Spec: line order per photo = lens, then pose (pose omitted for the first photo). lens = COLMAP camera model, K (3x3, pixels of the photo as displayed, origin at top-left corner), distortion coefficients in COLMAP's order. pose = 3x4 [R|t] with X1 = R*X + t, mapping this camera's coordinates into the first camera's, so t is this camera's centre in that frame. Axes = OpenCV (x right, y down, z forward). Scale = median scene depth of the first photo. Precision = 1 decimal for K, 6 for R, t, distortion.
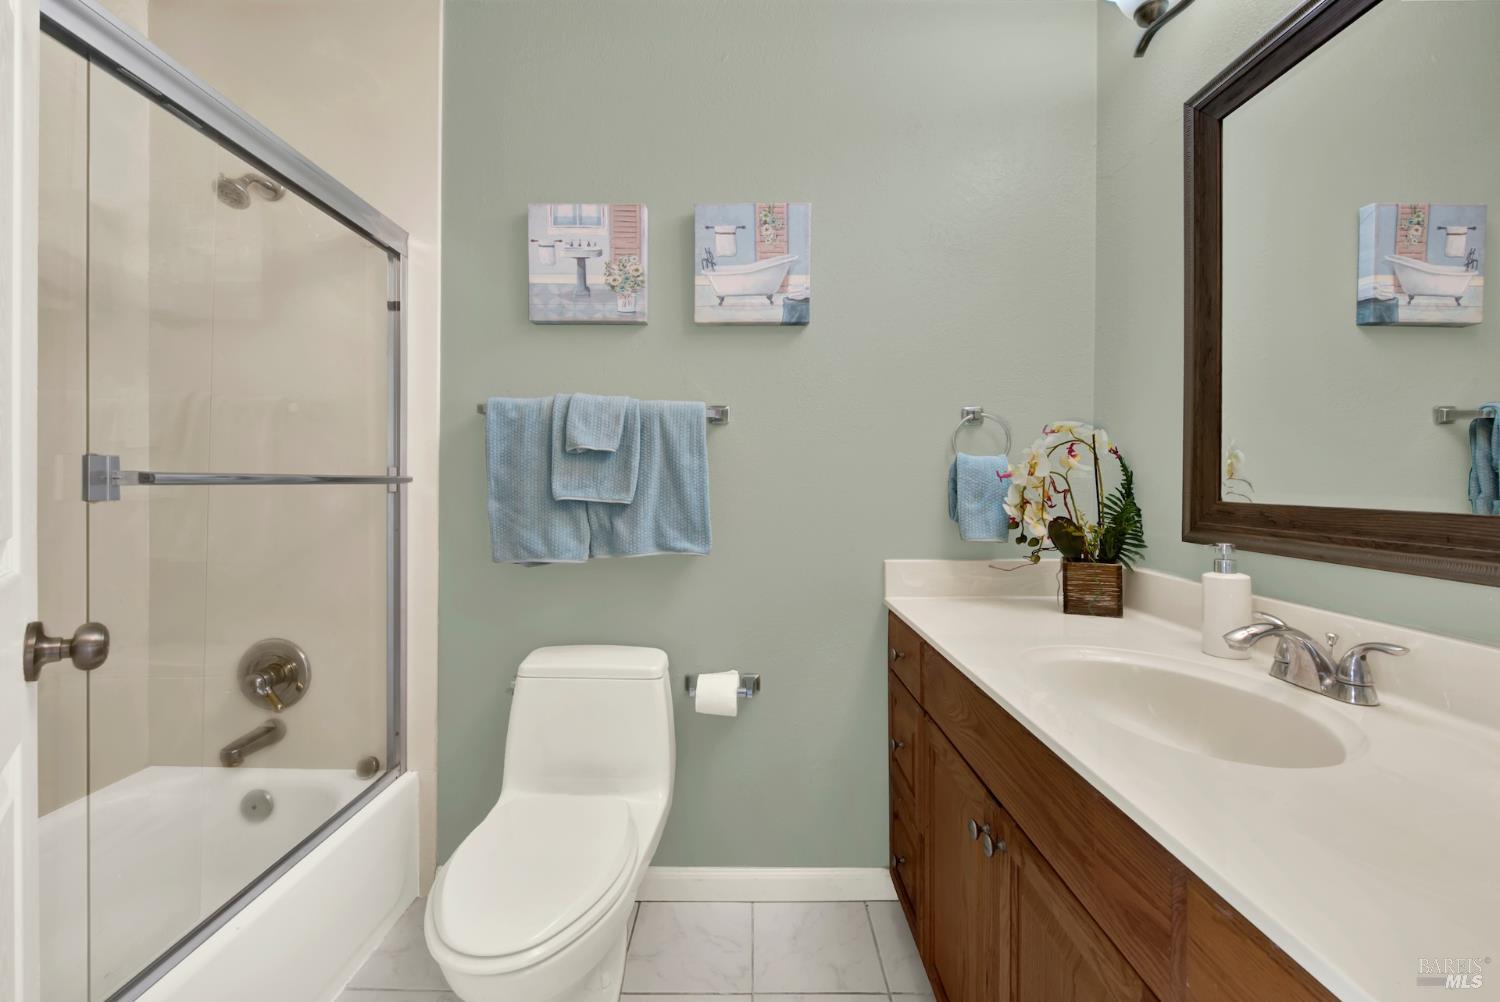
lens RADIAL K [[610.7, 0, 743.3], [0, 610.7, 492.4], [0, 0, 1]] dist [-0.000266, -0.000545]
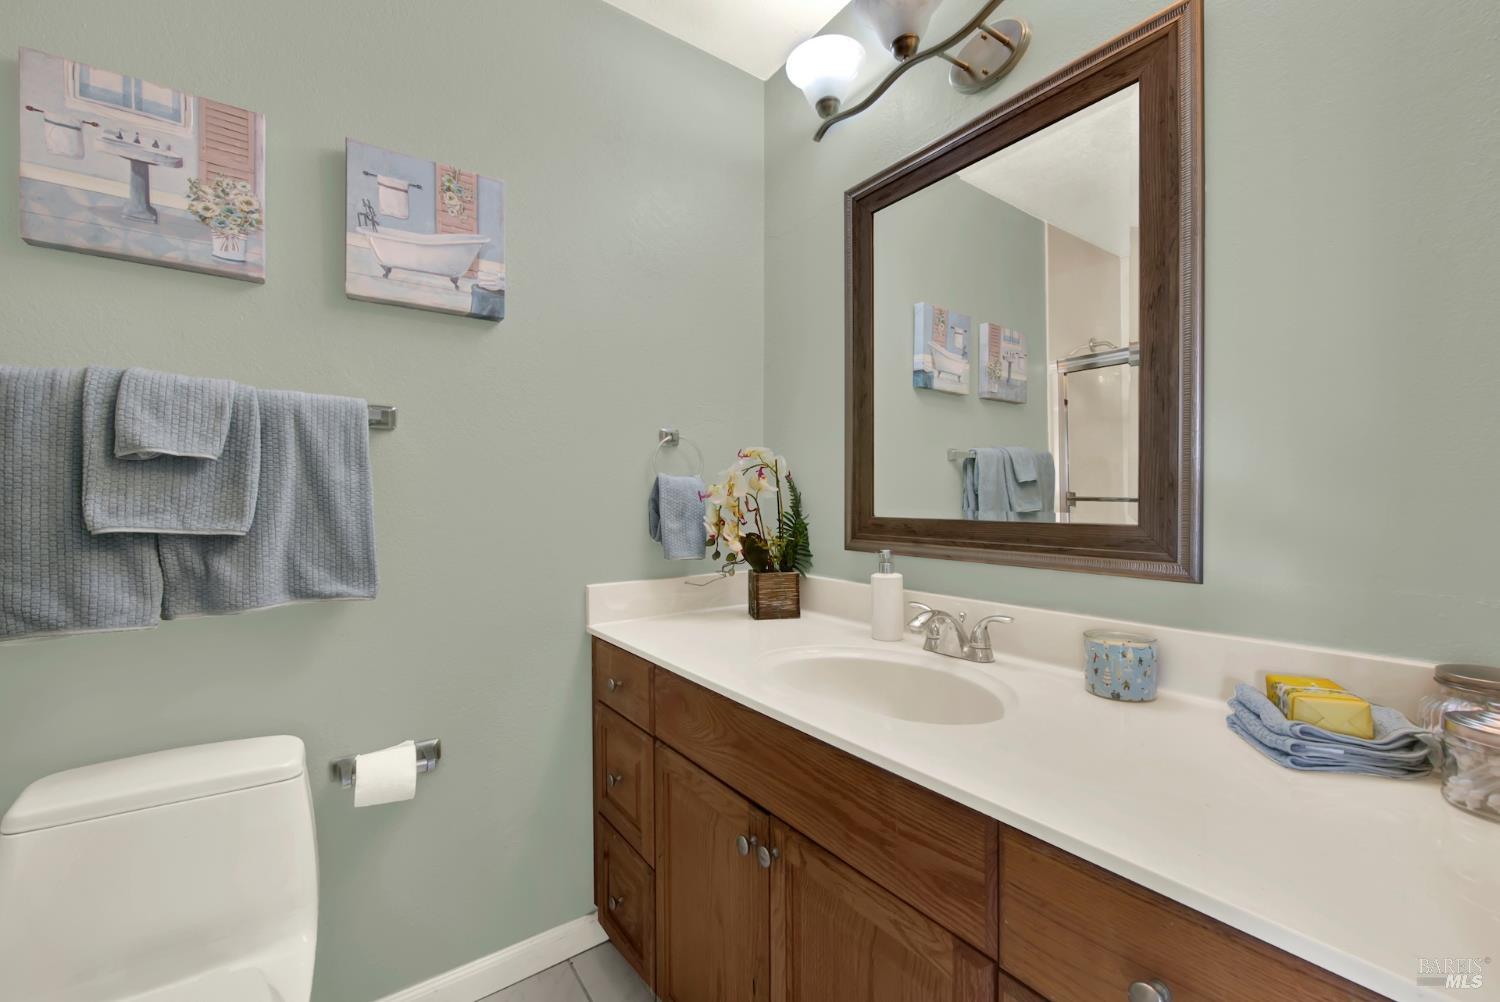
lens RADIAL K [[609.2, 0, 756.8], [0, 609.2, 506.5], [0, 0, 1]] dist [0.002032, -0.003270]
pose [[0.813298, -0.008931, 0.581779, -0.112722], [0.014139, 0.999890, -0.004416, -0.002956], [-0.581676, 0.011817, 0.813335, 0.095460]]
